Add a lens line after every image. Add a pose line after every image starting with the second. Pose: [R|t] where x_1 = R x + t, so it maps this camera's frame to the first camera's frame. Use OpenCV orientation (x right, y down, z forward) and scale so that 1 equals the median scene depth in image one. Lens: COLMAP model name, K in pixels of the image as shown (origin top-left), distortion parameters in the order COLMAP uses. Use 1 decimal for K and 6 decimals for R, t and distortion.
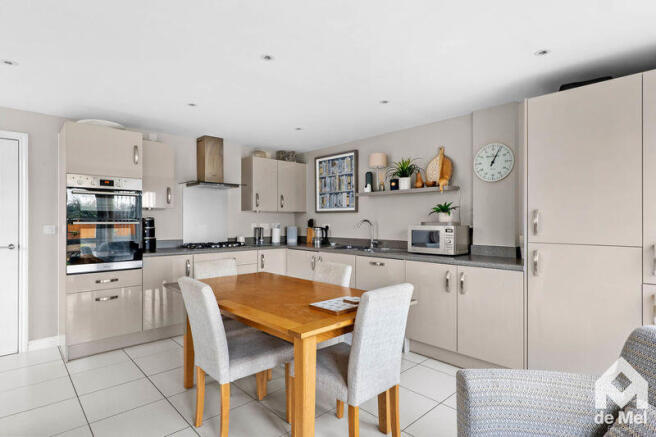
lens RADIAL K [[341.9, 0, 328.0], [0, 341.9, 218.5], [0, 0, 1]] dist [0.000944, 0.000154]
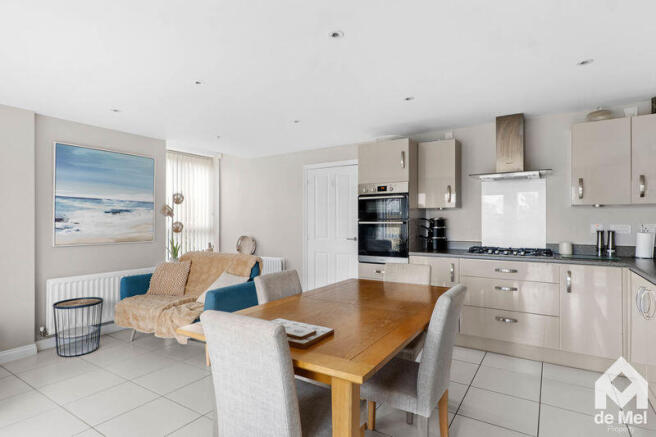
lens RADIAL K [[341.9, 0, 328.0], [0, 341.9, 218.5], [0, 0, 1]] dist [0.000944, 0.000154]
pose [[0.237752, -0.006993, -0.971301, 0.368840], [0.010522, 0.999934, -0.004624, 0.001461], [0.971269, -0.009120, 0.237810, 0.442194]]
